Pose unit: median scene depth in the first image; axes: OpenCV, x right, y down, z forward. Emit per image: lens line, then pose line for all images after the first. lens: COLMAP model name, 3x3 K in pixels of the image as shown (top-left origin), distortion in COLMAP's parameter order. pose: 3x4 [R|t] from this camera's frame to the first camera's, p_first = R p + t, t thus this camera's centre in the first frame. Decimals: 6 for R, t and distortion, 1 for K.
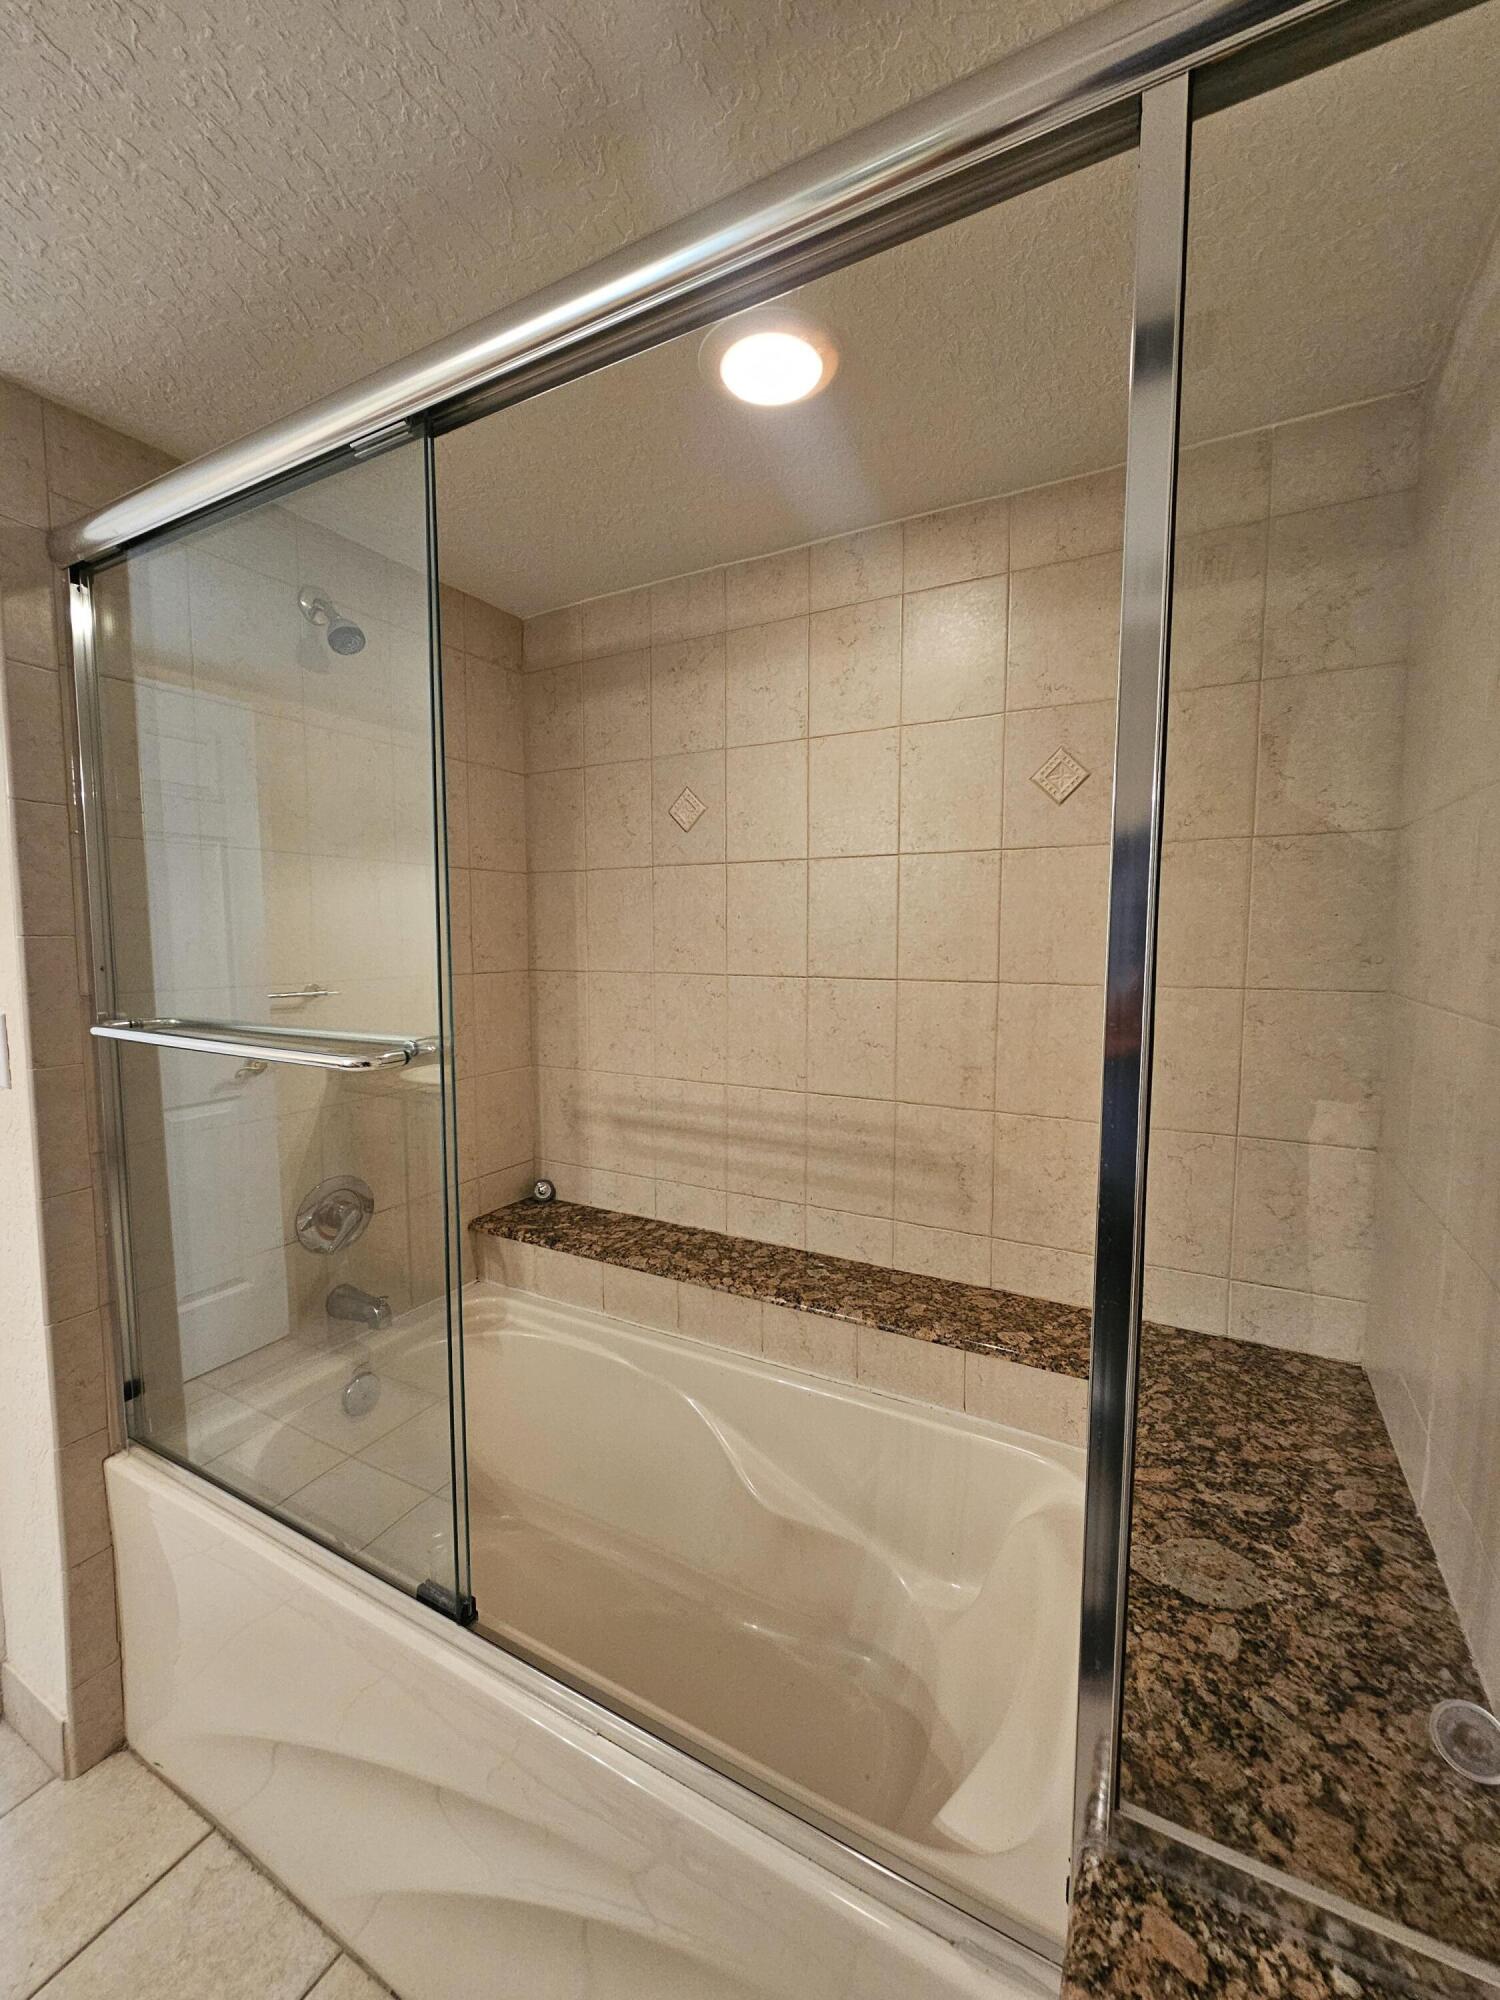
lens RADIAL K [[811.1, 0, 750.2], [0, 811.1, 996.3], [0, 0, 1]] dist [0.000148, -0.000176]
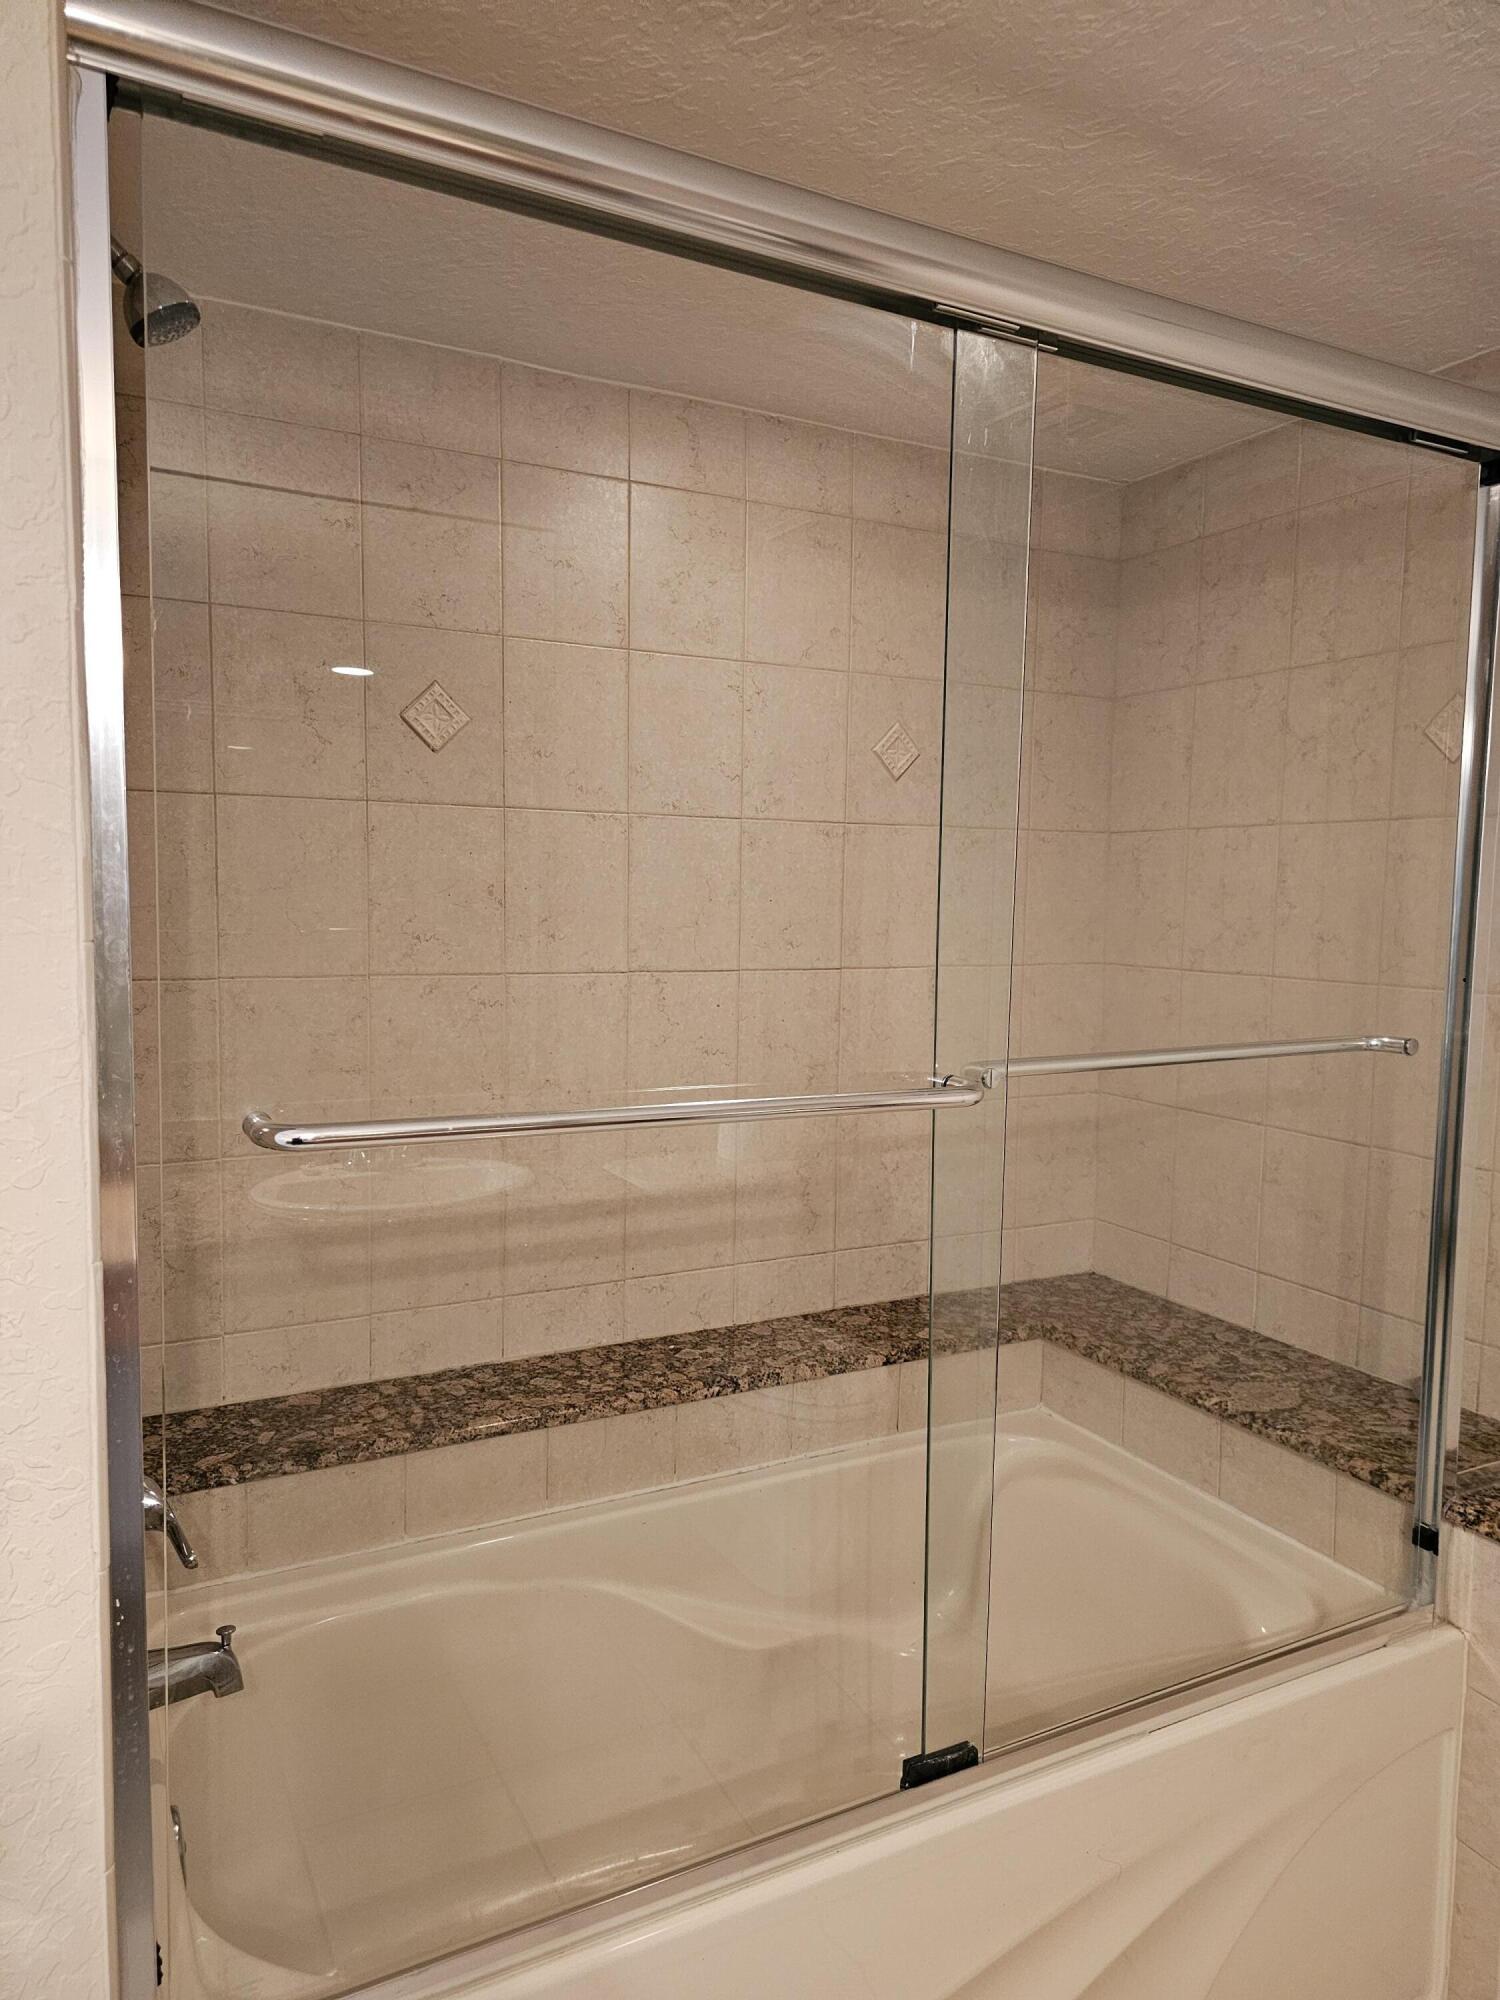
lens RADIAL K [[1336.8, 0, 750.0], [0, 1336.8, 1000.0], [0, 0, 1]] dist [0.058866, -0.047498]
pose [[0.552322, -0.059606, 0.831497, -0.902999], [0.046270, 0.998095, 0.040814, -0.043380], [-0.832346, 0.015931, 0.554028, 0.232860]]
